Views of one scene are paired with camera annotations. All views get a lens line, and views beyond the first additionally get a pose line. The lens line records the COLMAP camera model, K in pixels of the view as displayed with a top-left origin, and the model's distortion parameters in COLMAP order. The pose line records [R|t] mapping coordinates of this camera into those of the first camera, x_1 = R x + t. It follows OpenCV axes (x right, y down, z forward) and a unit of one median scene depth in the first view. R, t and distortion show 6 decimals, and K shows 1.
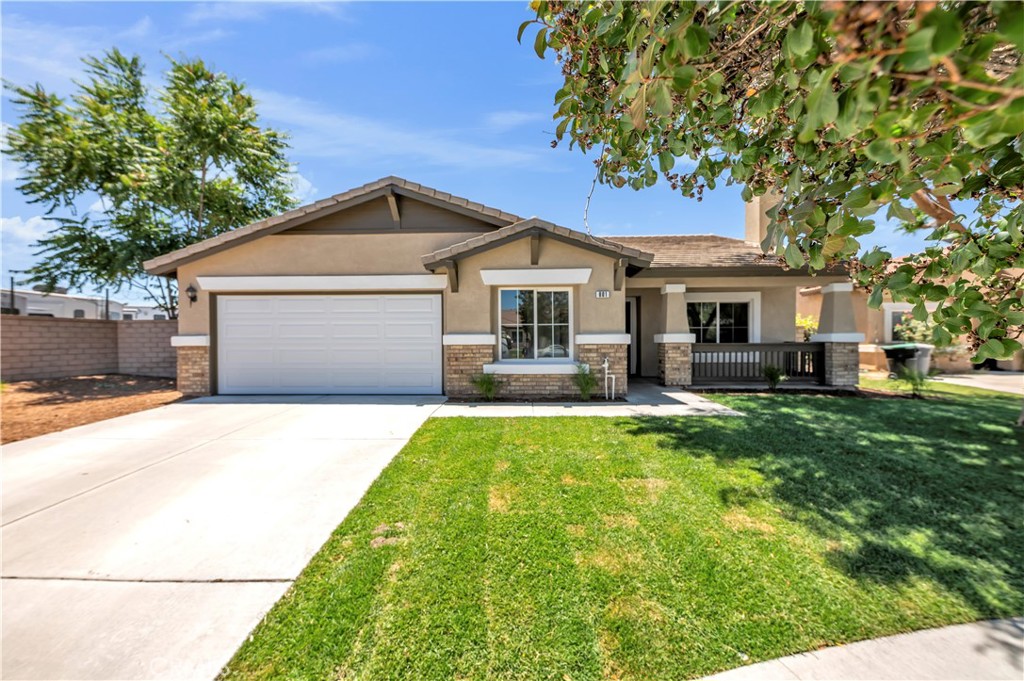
lens RADIAL K [[423.7, 0, 512.0], [0, 423.7, 340.5], [0, 0, 1]] dist [0.000985, -0.000354]
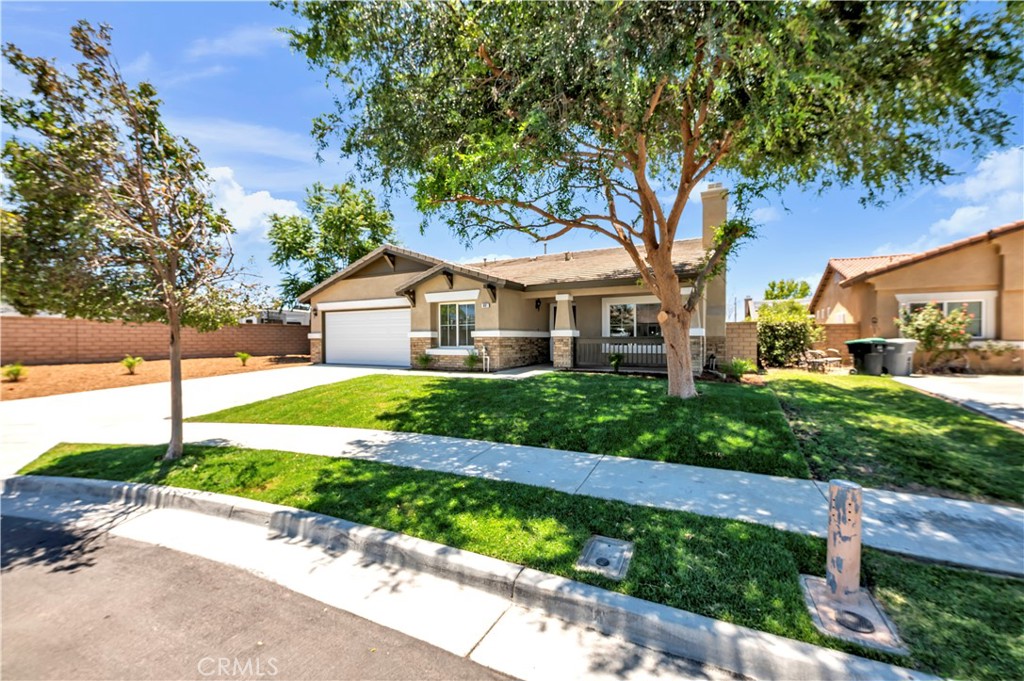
lens RADIAL K [[423.7, 0, 512.0], [0, 423.7, 340.5], [0, 0, 1]] dist [0.000985, -0.000354]
pose [[0.889822, 0.002746, -0.456300, 0.962895], [-0.001004, 0.999991, 0.004059, 0.013953], [0.456308, -0.003154, 0.889817, -0.344764]]
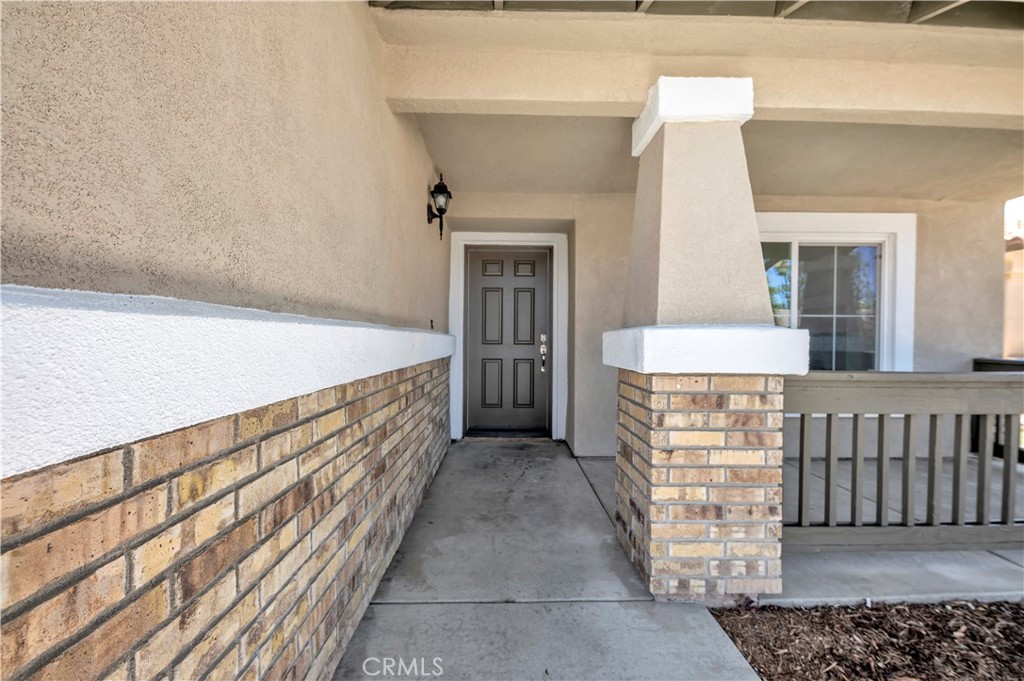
lens RADIAL K [[423.7, 0, 512.0], [0, 423.7, 340.5], [0, 0, 1]] dist [0.000985, -0.000354]
pose [[0.999564, 0.006769, 0.028732, 0.319509], [-0.007244, 0.999838, 0.016453, -0.013835], [-0.028616, -0.016654, 0.999452, 0.883187]]
